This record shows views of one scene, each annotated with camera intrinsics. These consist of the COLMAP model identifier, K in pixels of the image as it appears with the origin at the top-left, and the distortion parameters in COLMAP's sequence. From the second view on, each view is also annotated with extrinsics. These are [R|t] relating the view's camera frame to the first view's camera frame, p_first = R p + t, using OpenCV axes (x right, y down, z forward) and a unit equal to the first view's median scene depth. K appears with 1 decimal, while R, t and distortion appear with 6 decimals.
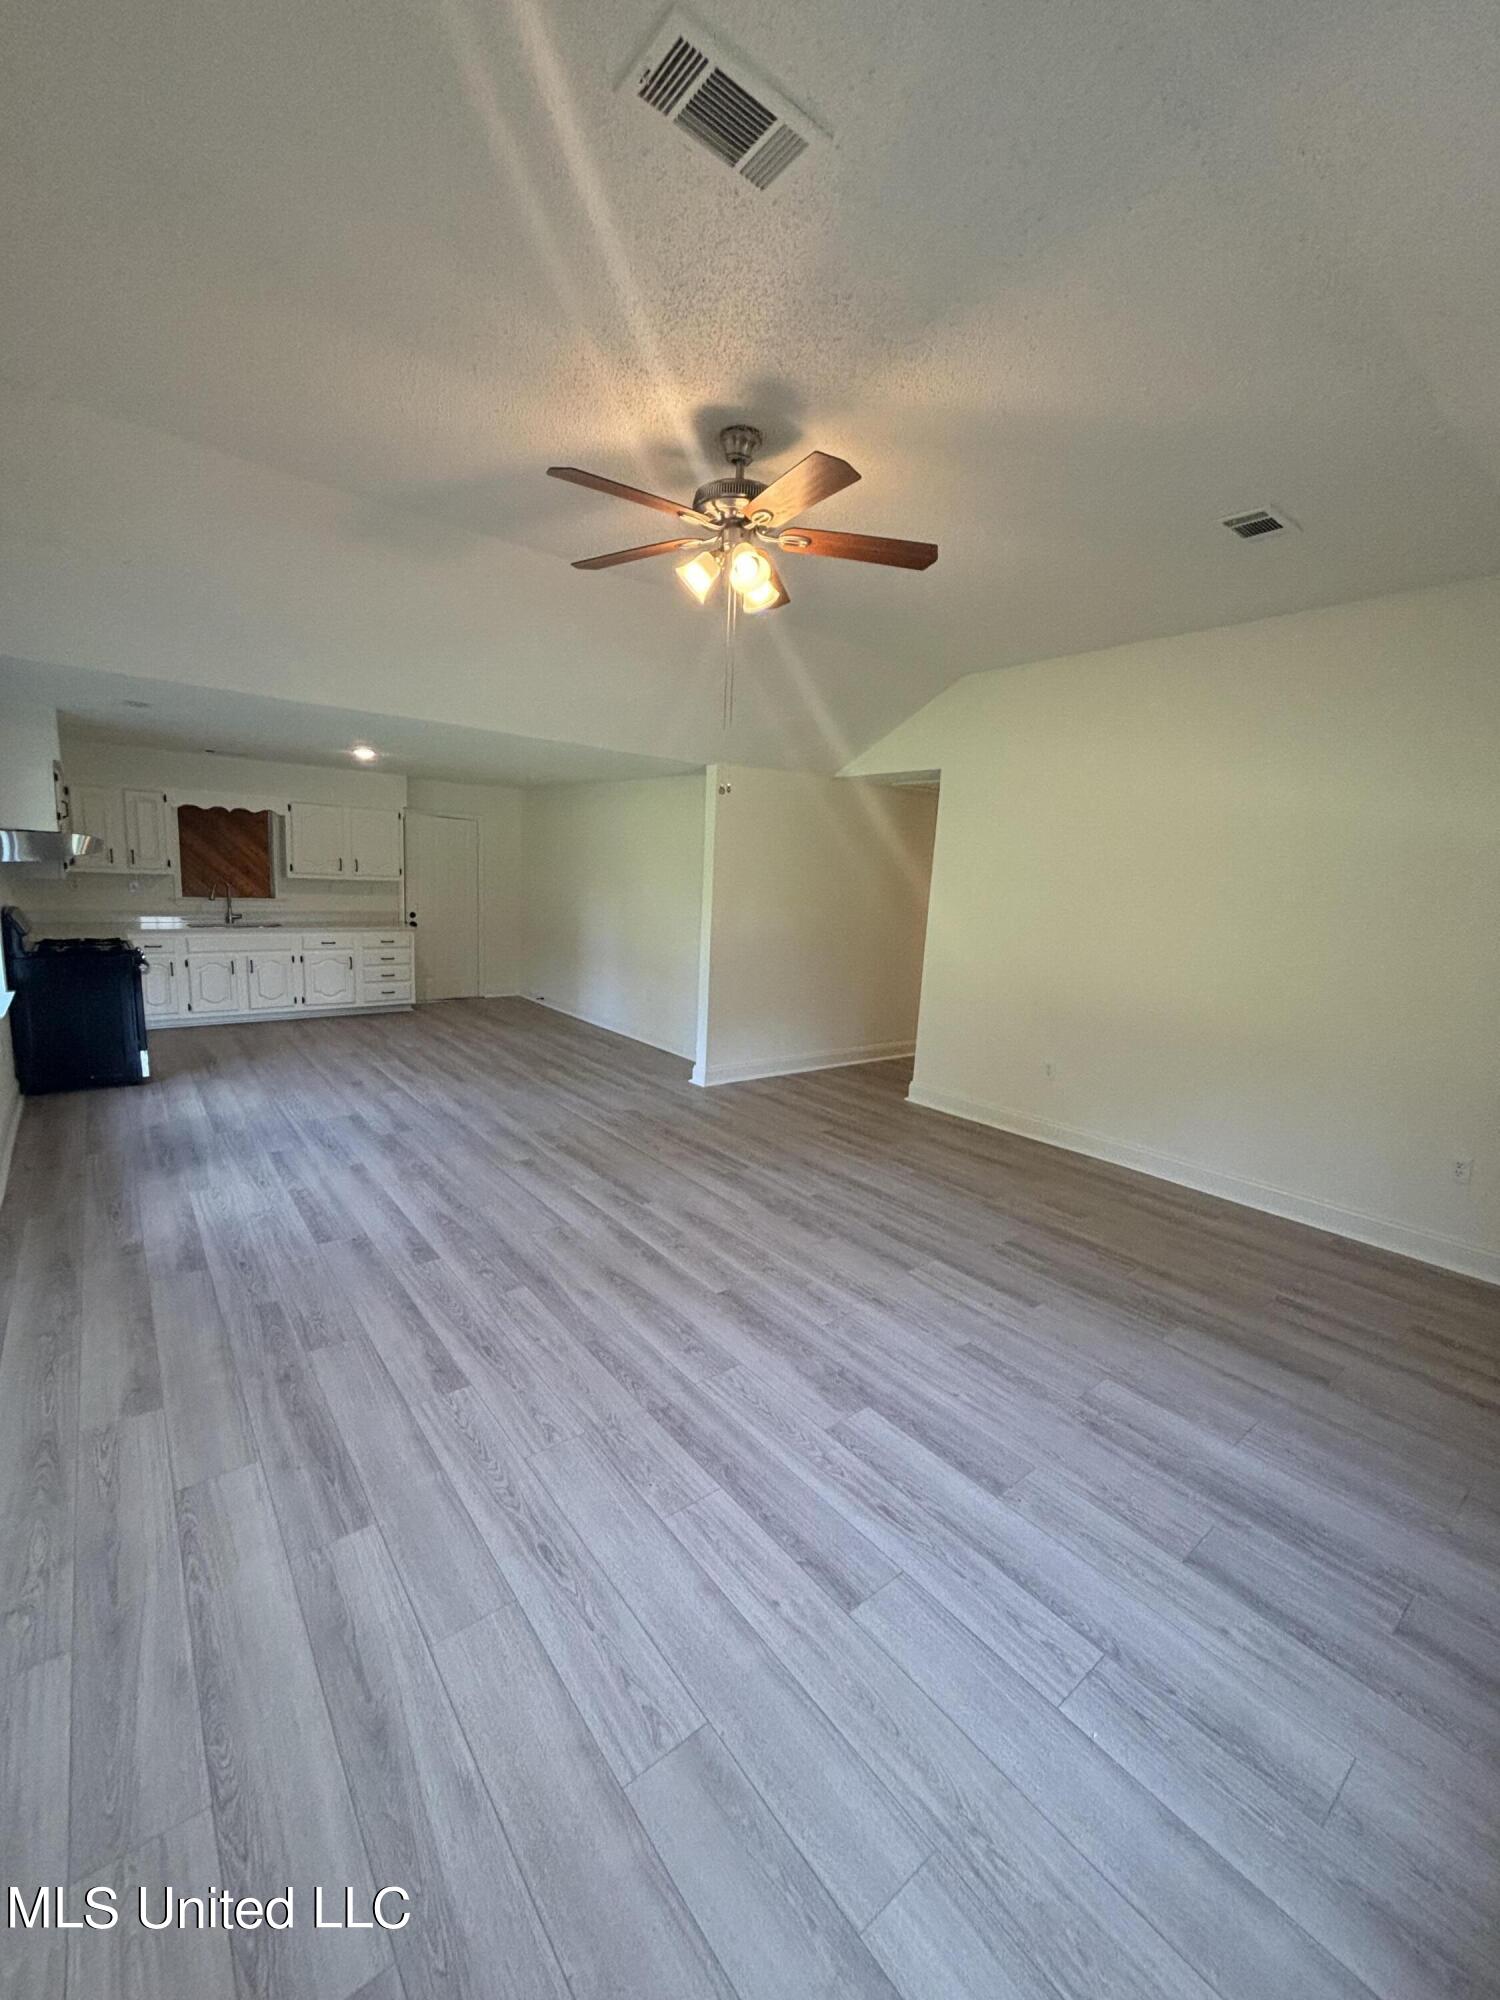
lens RADIAL K [[818.1, 0, 747.0], [0, 818.1, 995.6], [0, 0, 1]] dist [-0.011856, 0.009217]
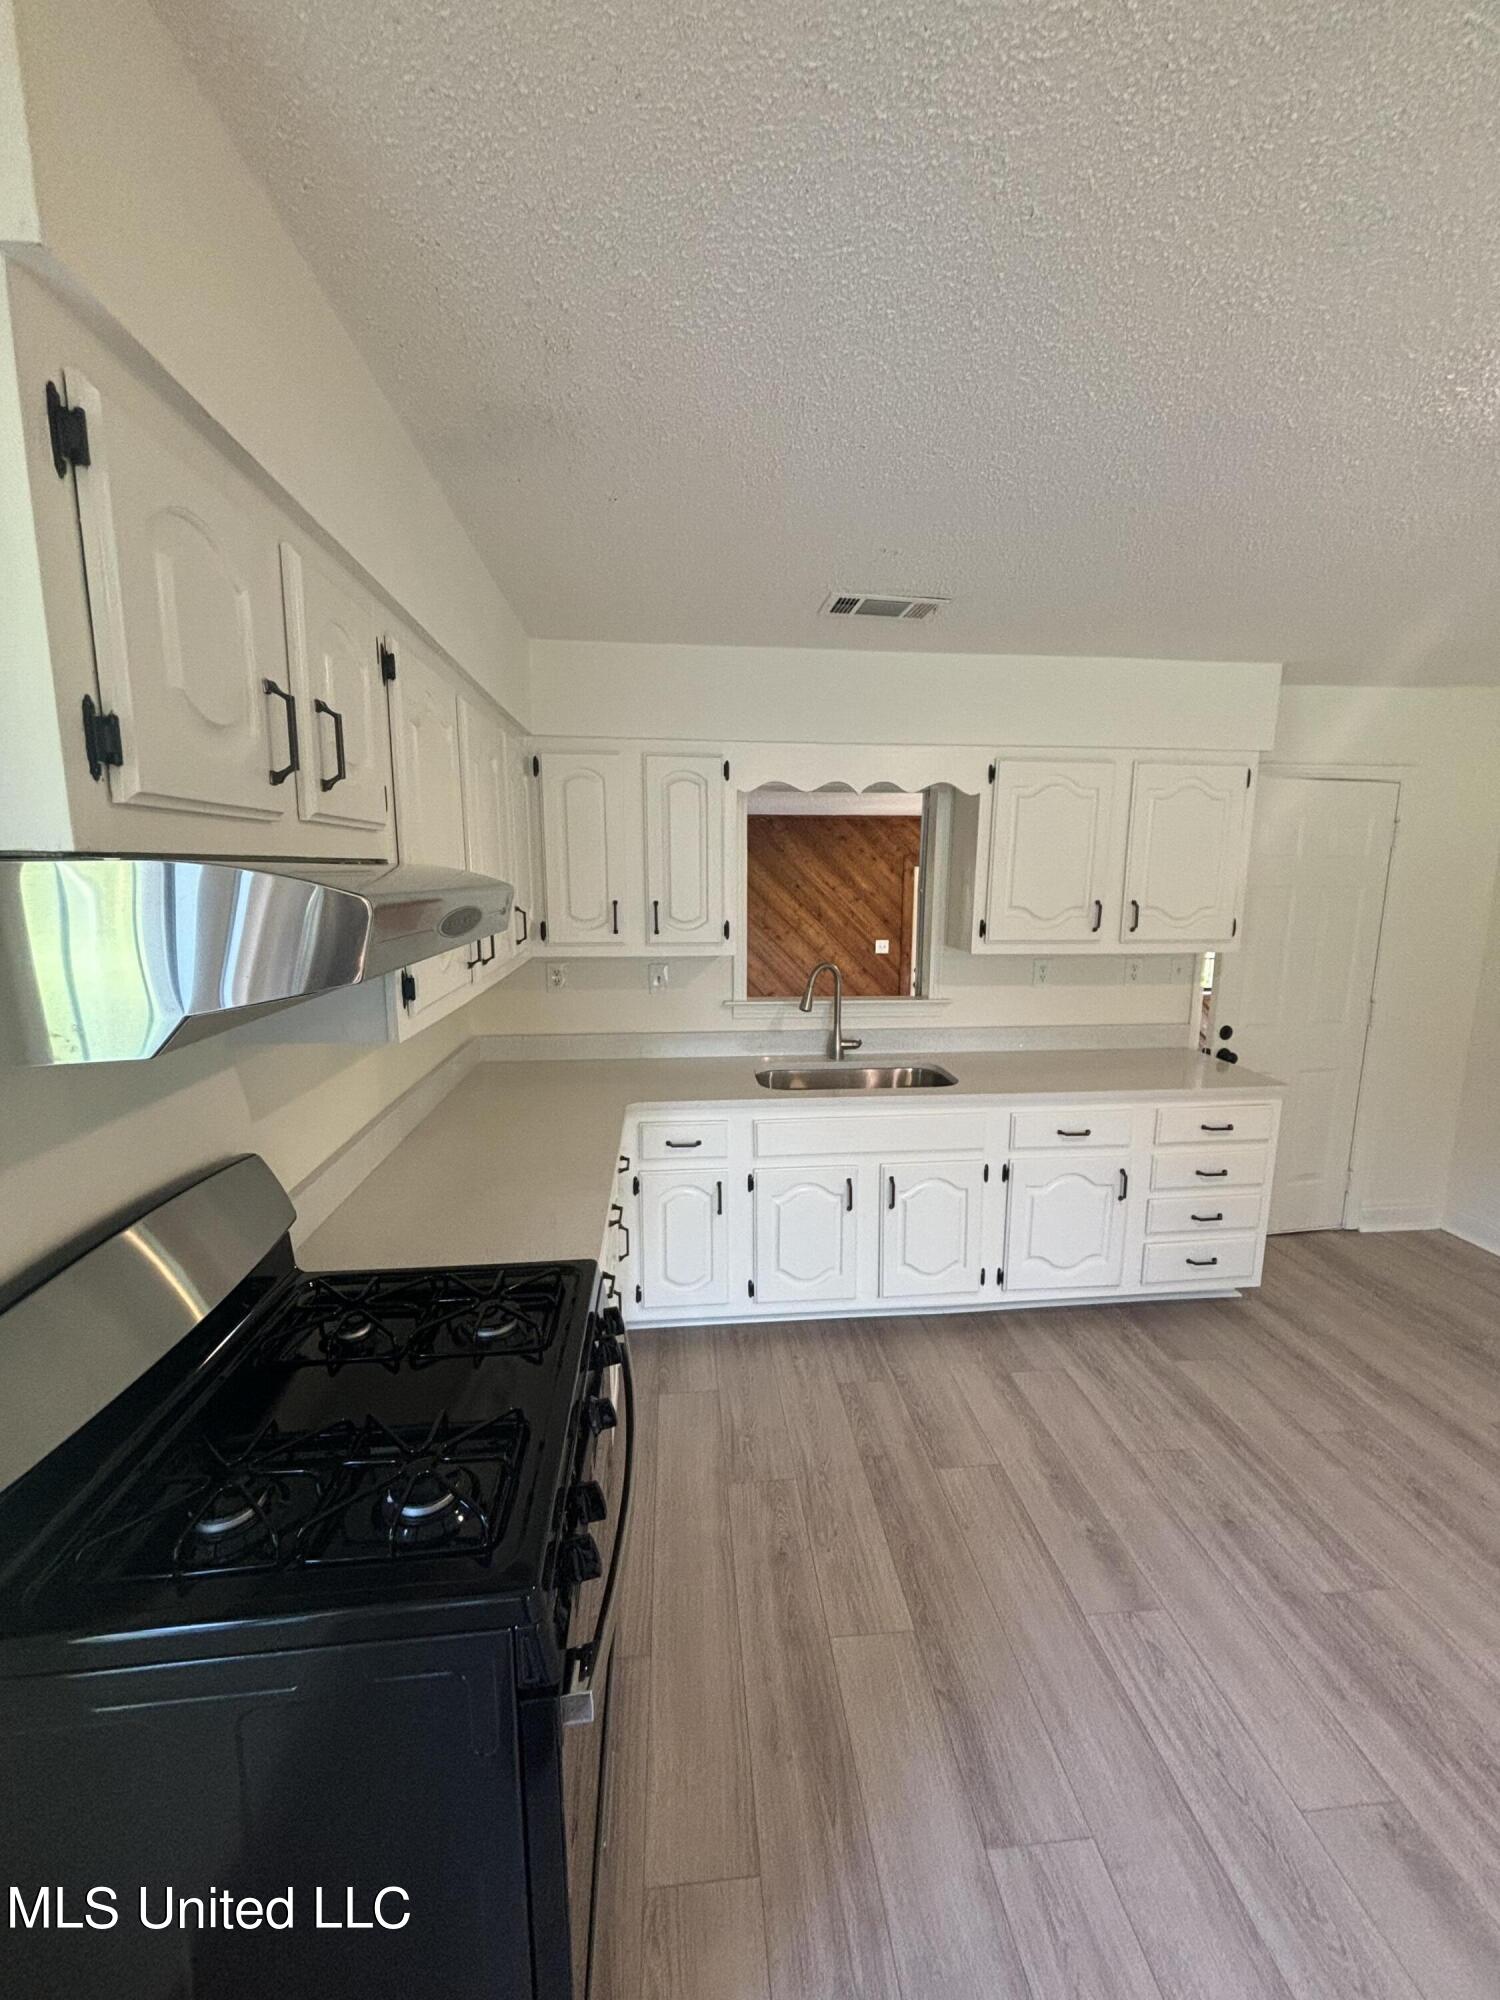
lens RADIAL K [[808.4, 0, 761.4], [0, 808.4, 1000.7], [0, 0, 1]] dist [0.015189, 0.000304]
pose [[0.843798, 0.037406, -0.535355, -0.773699], [-0.045504, 0.998962, -0.001923, -0.205929], [0.534728, 0.025983, 0.844625, 1.086155]]
